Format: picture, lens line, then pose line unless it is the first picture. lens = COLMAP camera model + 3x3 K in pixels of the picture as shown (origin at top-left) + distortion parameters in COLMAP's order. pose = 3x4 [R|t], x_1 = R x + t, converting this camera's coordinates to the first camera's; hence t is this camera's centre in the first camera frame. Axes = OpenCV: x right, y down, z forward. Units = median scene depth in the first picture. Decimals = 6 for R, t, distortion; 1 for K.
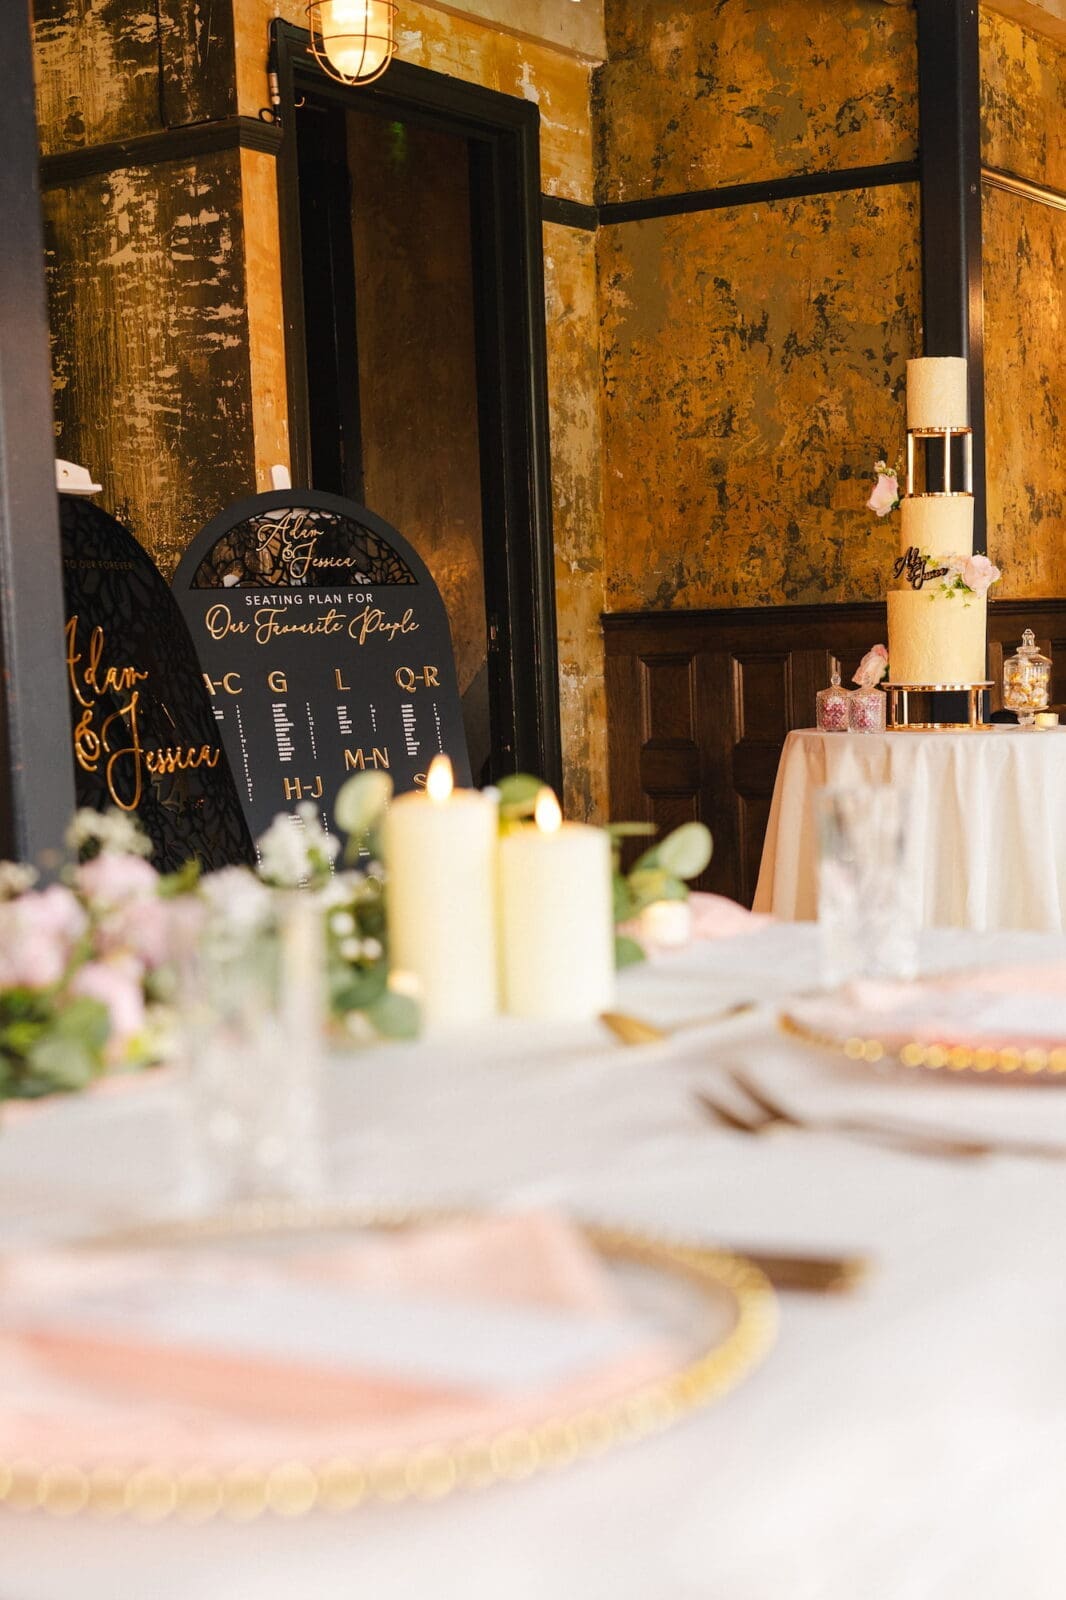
lens RADIAL K [[2347.7, 0, 536.0], [0, 2347.7, 877.8], [0, 0, 1]] dist [-0.000940, 0.049346]
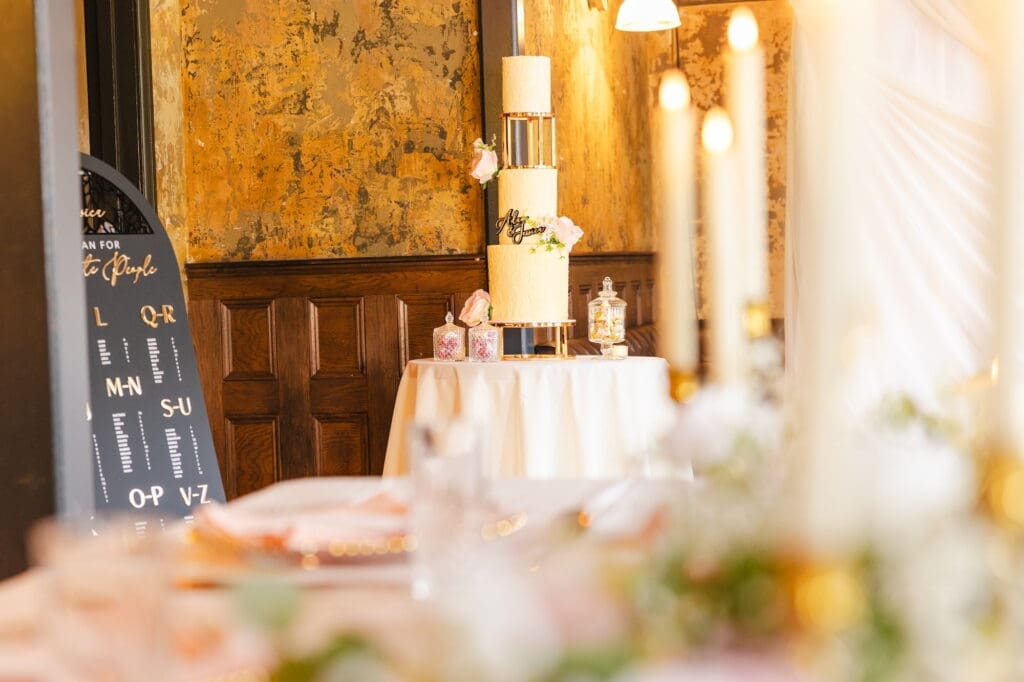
lens RADIAL K [[2078.5, 0, 512.0], [0, 2078.5, 341.0], [0, 0, 1]] dist [-0.012984, 0.078613]
pose [[0.937880, -0.004739, 0.346927, -0.185414], [0.032373, 0.996740, -0.073900, 0.005530], [-0.345446, 0.080541, 0.934976, 0.001407]]
